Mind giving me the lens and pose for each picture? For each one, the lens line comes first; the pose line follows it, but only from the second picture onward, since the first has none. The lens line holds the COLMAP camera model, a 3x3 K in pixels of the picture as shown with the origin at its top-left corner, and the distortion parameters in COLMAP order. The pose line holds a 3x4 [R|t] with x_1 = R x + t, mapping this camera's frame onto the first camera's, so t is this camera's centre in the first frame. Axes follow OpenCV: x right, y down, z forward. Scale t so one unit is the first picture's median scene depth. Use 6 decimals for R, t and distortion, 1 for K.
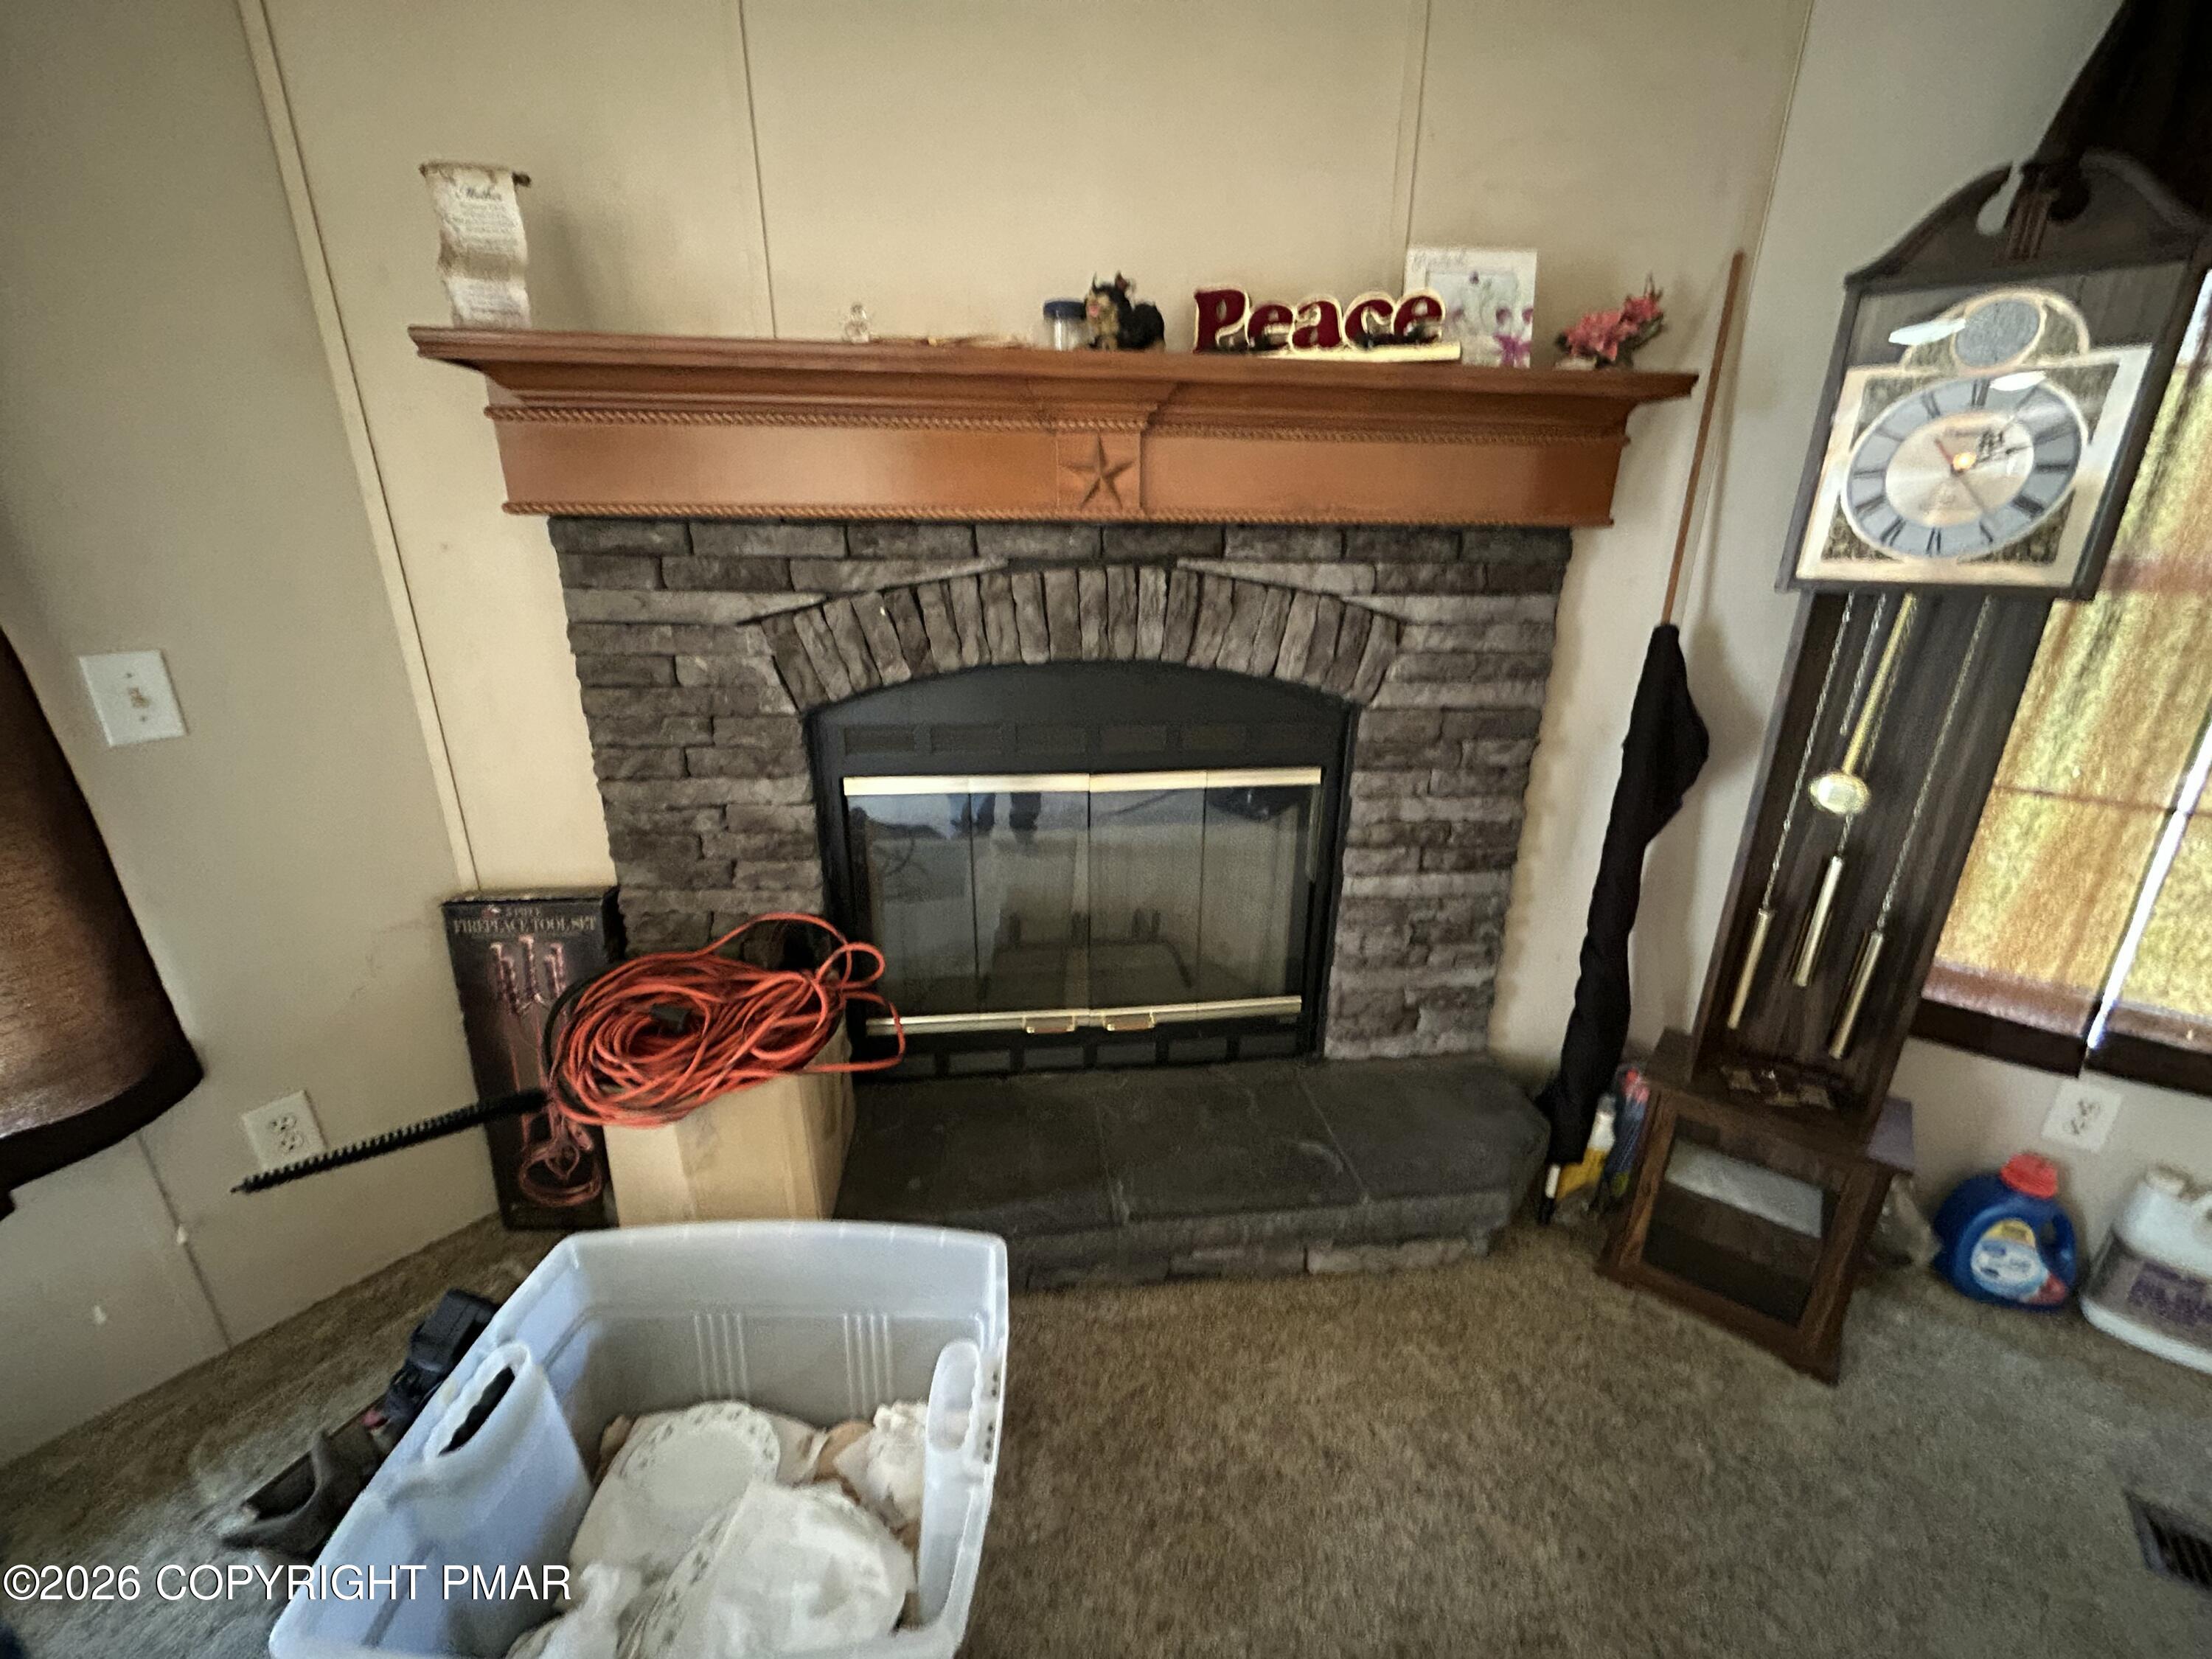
lens RADIAL K [[887.9, 0, 1104.5], [0, 887.9, 824.6], [0, 0, 1]] dist [-0.000238, 0.000003]
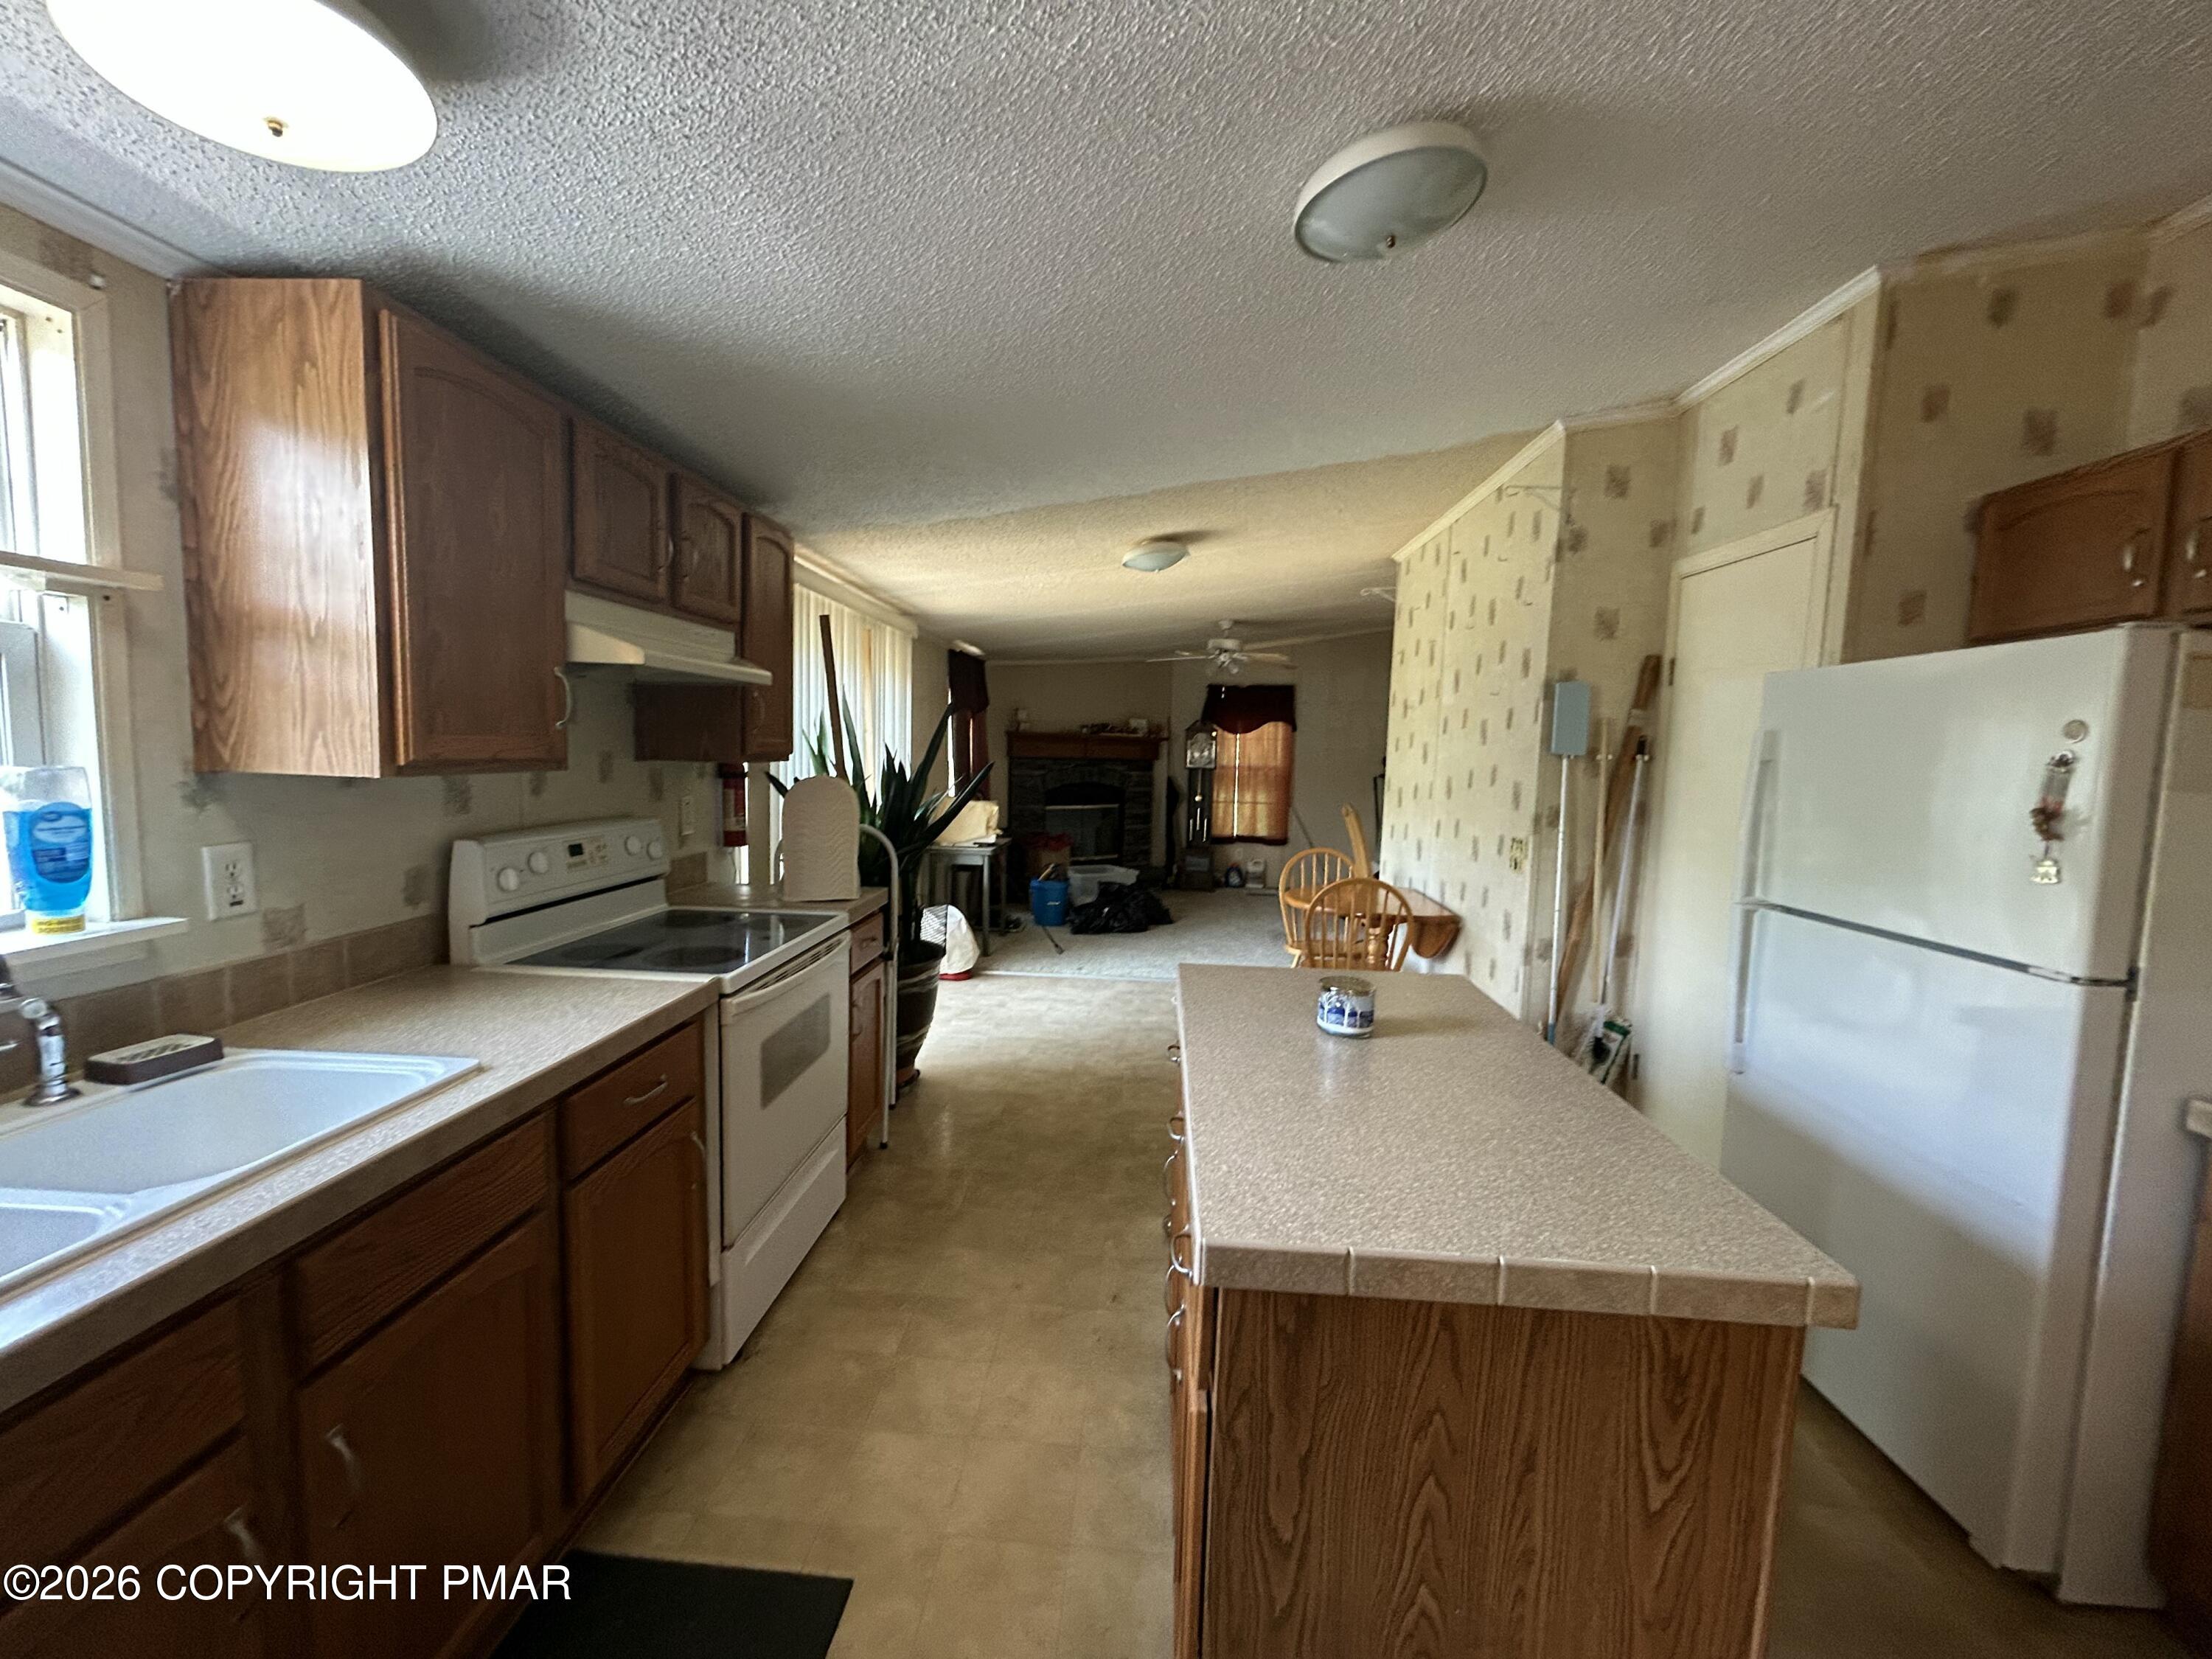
lens RADIAL K [[887.9, 0, 1108.5], [0, 887.9, 829.6], [0, 0, 1]] dist [-0.000238, 0.000003]
pose [[0.832514, -0.037868, 0.552708, -2.975687], [0.164714, 0.969465, -0.181679, 1.124861], [-0.528952, 0.242289, 0.813330, -3.493179]]
